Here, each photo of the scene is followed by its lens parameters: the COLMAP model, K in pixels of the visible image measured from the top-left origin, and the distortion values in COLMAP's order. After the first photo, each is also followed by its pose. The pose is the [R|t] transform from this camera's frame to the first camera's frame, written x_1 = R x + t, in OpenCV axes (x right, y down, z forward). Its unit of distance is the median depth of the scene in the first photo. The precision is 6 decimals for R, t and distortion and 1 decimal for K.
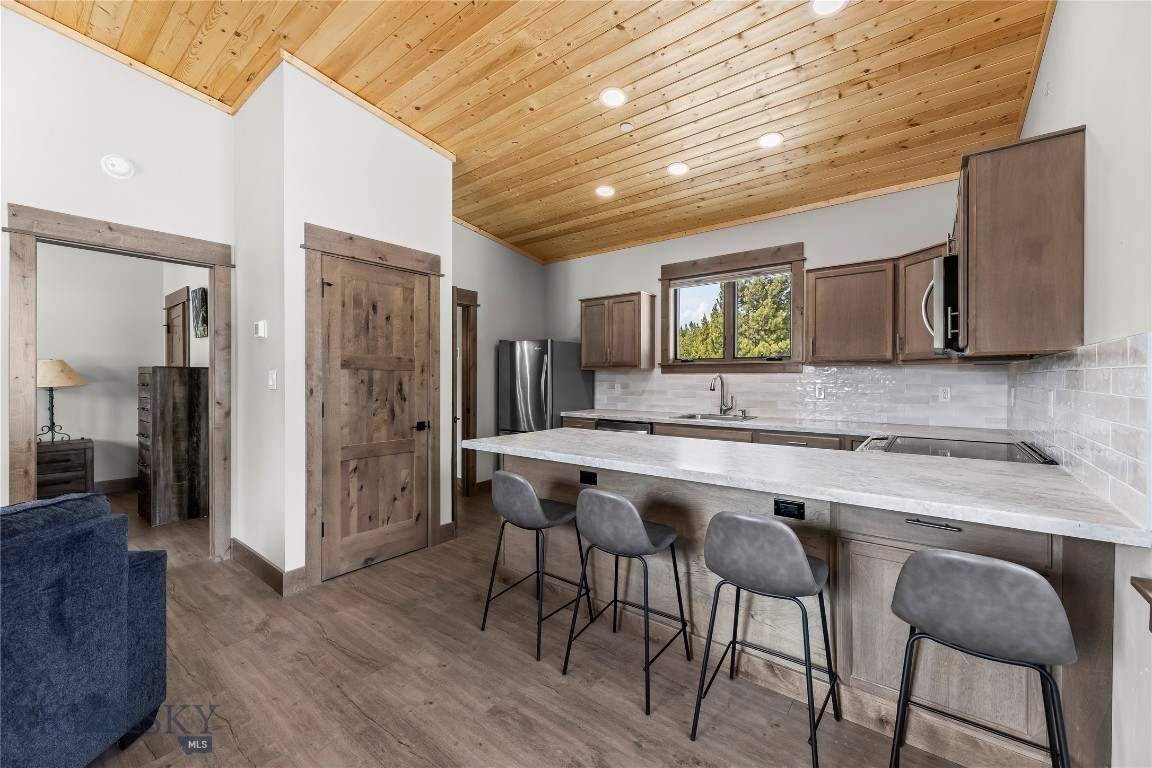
lens RADIAL K [[460.0, 0, 580.7], [0, 460.0, 381.2], [0, 0, 1]] dist [-0.000041, 0.000768]
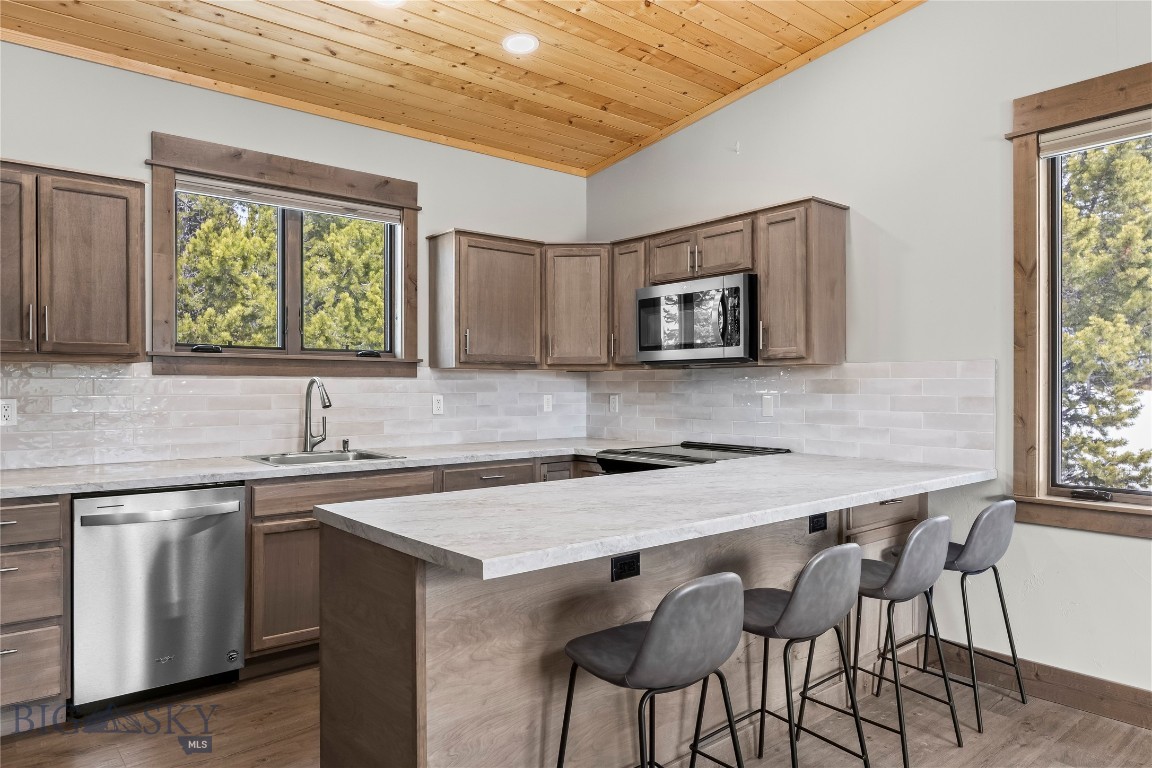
lens RADIAL K [[745.0, 0, 581.5], [0, 745.0, 385.0], [0, 0, 1]] dist [-0.001751, -0.001415]
pose [[0.209568, 0.000853, 0.977794, -0.583831], [0.006685, 0.999975, -0.002305, -0.003132], [-0.977771, 0.007020, 0.209557, 0.589173]]
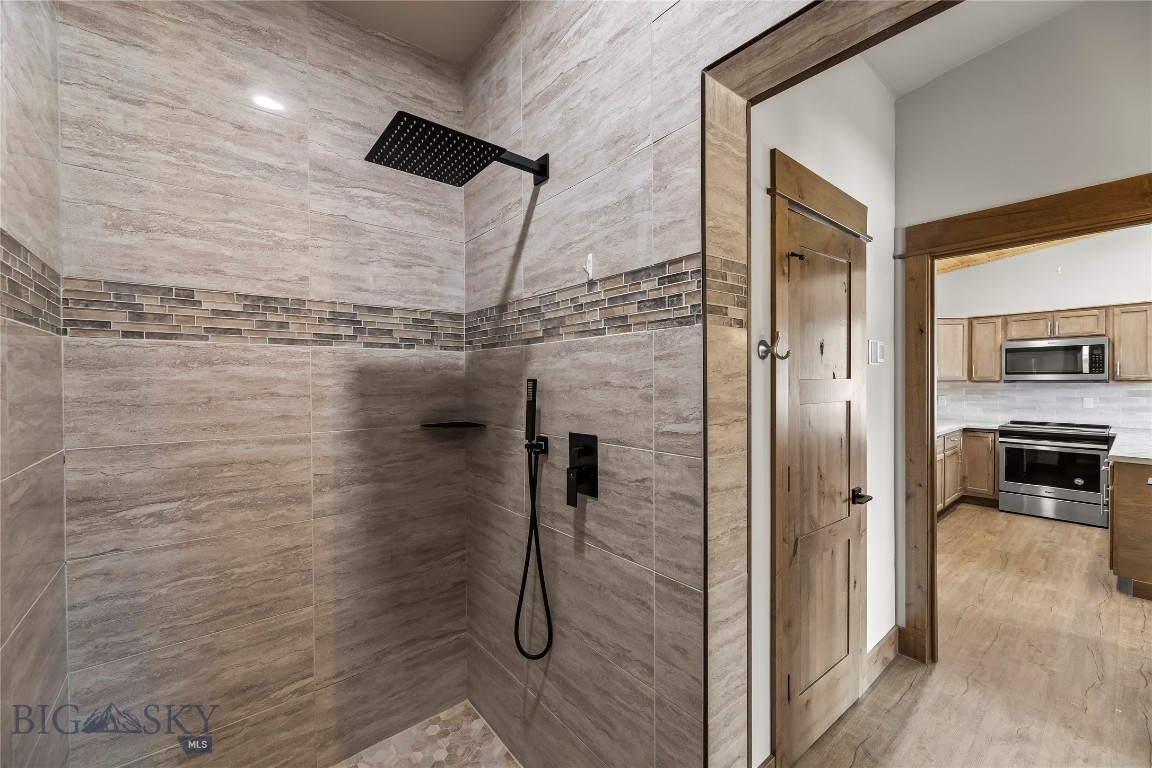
lens RADIAL K [[460.0, 0, 573.5], [0, 460.0, 381.4], [0, 0, 1]] dist [-0.000041, 0.000768]
pose [[0.223486, -0.001121, 0.974706, -1.093561], [0.007402, 0.999972, -0.000547, -0.045924], [-0.974679, 0.007337, 0.223488, 1.720142]]
